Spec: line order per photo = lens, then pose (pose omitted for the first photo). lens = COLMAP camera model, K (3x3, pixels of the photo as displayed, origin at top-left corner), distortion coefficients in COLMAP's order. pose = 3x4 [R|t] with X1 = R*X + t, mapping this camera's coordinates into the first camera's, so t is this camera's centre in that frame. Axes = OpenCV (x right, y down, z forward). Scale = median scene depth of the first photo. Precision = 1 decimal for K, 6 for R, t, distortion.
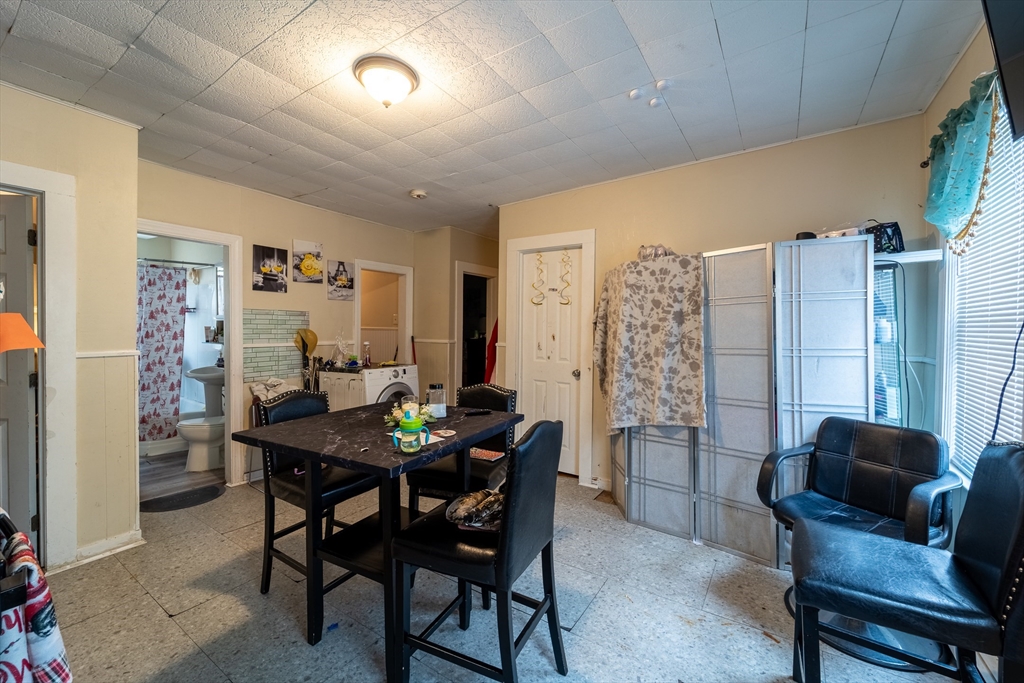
lens RADIAL K [[412.5, 0, 505.1], [0, 412.5, 337.6], [0, 0, 1]] dist [-0.004164, -0.000240]
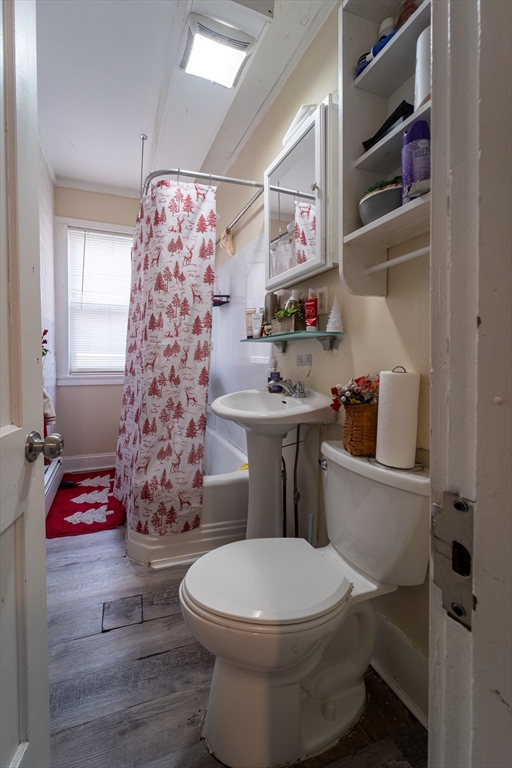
lens RADIAL K [[371.3, 0, 256.0], [0, 371.3, 380.8], [0, 0, 1]] dist [0.000189, -0.000005]
pose [[0.841408, 0.013294, -0.540237, -0.507413], [-0.004988, 0.999846, 0.016835, 0.054654], [0.540377, -0.011471, 0.841345, 0.670974]]
